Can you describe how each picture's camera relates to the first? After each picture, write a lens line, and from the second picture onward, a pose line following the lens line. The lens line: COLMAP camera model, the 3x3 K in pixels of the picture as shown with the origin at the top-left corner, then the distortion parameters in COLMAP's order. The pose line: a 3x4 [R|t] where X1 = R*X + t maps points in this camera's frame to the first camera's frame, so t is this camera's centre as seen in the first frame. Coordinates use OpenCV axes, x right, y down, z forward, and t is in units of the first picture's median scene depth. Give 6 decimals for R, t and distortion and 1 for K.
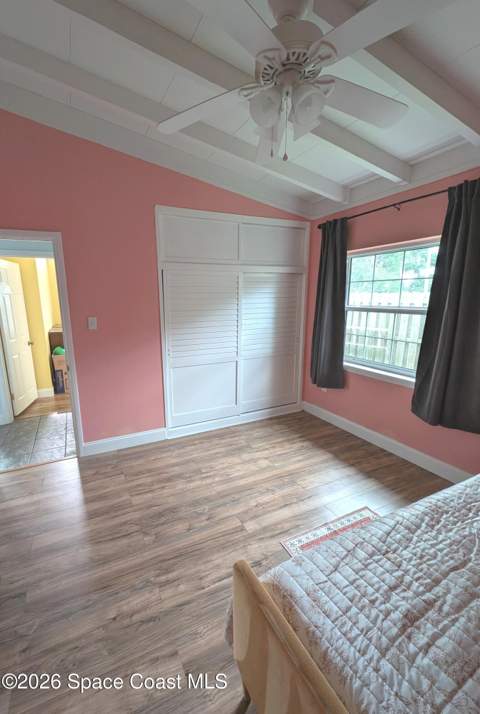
lens RADIAL K [[329.0, 0, 237.9], [0, 329.0, 353.8], [0, 0, 1]] dist [-0.001339, -0.000378]
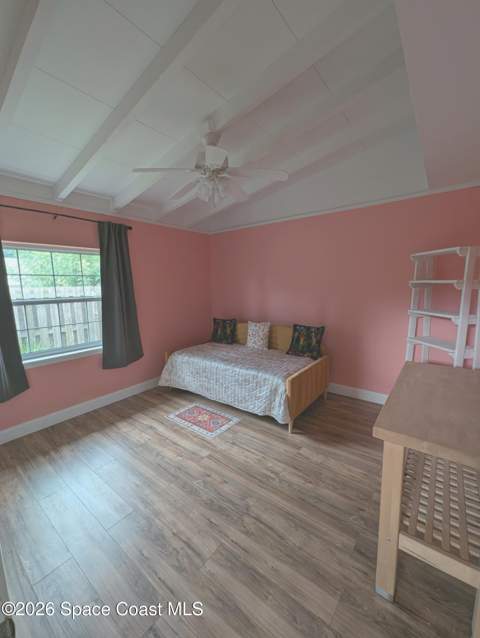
lens RADIAL K [[257.0, 0, 237.9], [0, 257.0, 321.5], [0, 0, 1]] dist [0.000424, -0.000144]
pose [[-0.441120, -0.107129, 0.891031, -0.770485], [0.181744, 0.961614, 0.205590, -0.161863], [-0.878853, 0.252629, -0.404717, 0.997088]]
